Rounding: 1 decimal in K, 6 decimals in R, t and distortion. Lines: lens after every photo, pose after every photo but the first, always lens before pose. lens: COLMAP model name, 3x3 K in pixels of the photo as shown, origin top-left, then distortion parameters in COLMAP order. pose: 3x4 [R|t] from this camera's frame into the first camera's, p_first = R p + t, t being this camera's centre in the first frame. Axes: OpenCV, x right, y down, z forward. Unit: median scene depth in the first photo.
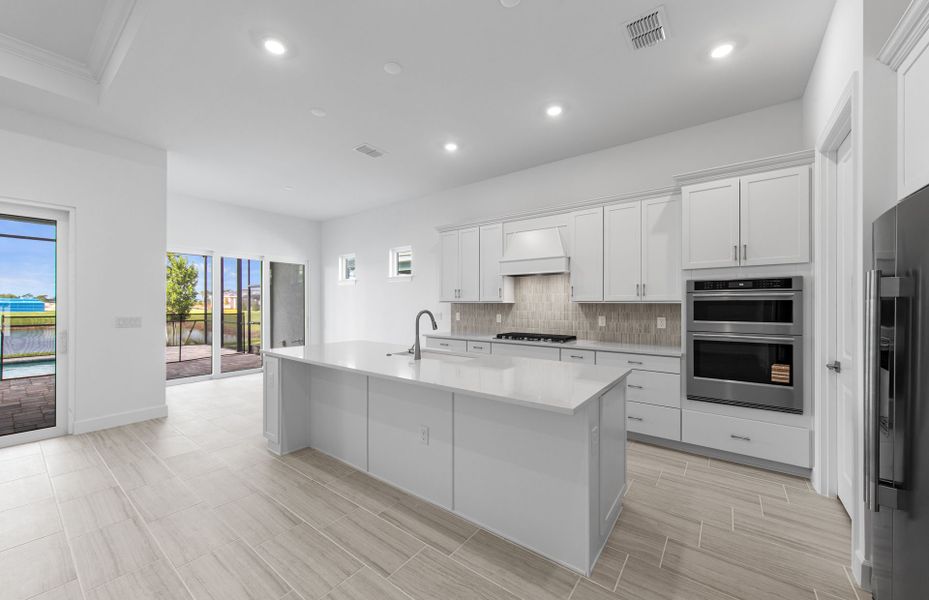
lens RADIAL K [[352.0, 0, 464.6], [0, 352.0, 301.7], [0, 0, 1]] dist [0.006244, -0.000813]
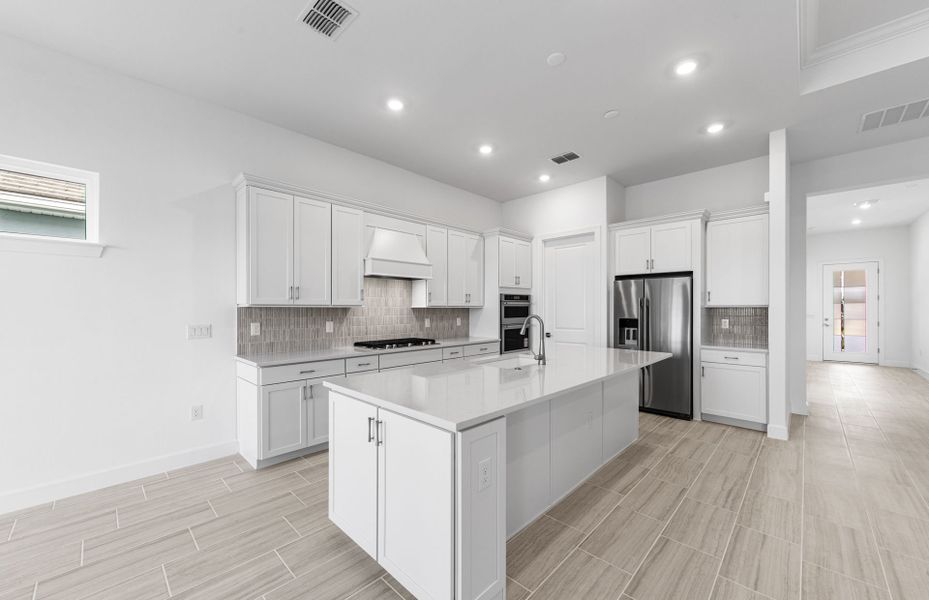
lens RADIAL K [[352.0, 0, 462.8], [0, 352.0, 308.0], [0, 0, 1]] dist [0.006244, -0.000813]
pose [[0.124130, -0.001711, 0.992265, -0.943795], [-0.005536, 0.999982, 0.002417, 0.002419], [-0.992251, -0.005794, 0.124118, 0.907561]]
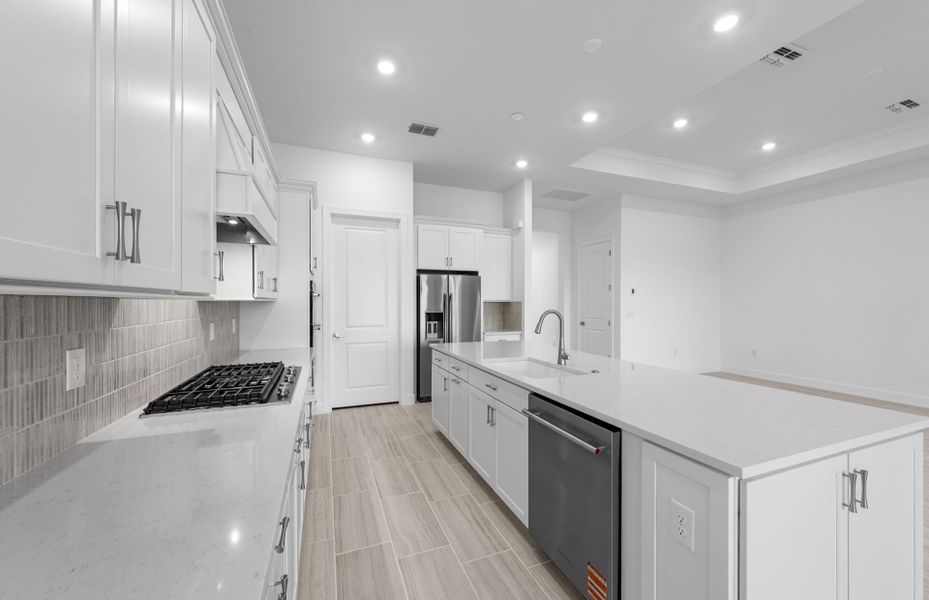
lens RADIAL K [[352.0, 0, 463.1], [0, 352.0, 303.4], [0, 0, 1]] dist [0.006244, -0.000813]
pose [[-0.851738, -0.001888, 0.523965, -0.325834], [-0.003147, 0.999994, -0.001512, 0.009001], [-0.523959, -0.002936, -0.851739, 1.572602]]
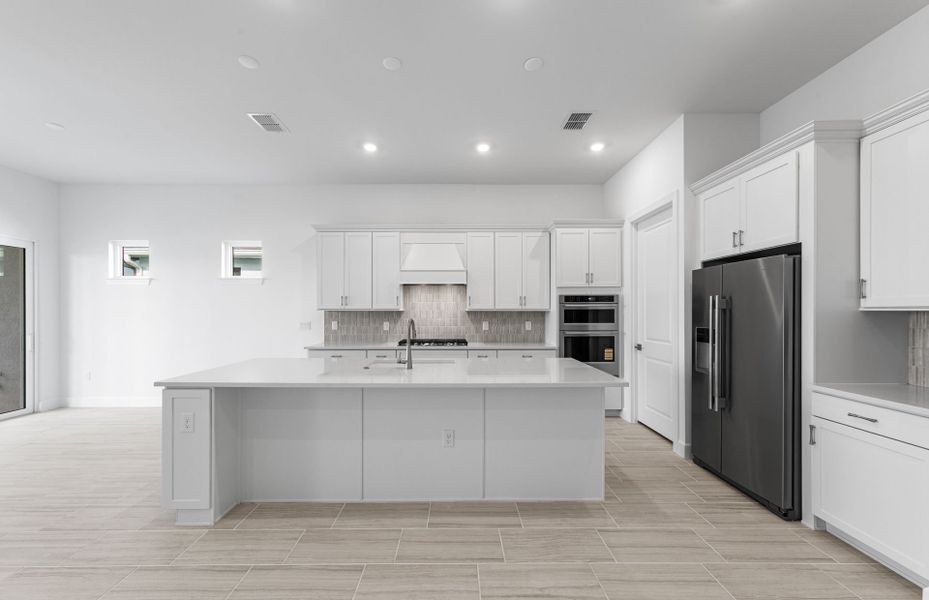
lens RADIAL K [[352.0, 0, 463.1], [0, 352.0, 308.9], [0, 0, 1]] dist [0.006244, -0.000813]
pose [[0.791347, 0.001871, 0.611364, -0.508119], [-0.002464, 0.999997, 0.000129, -0.003662], [-0.611362, -0.001609, 0.791349, 0.107232]]
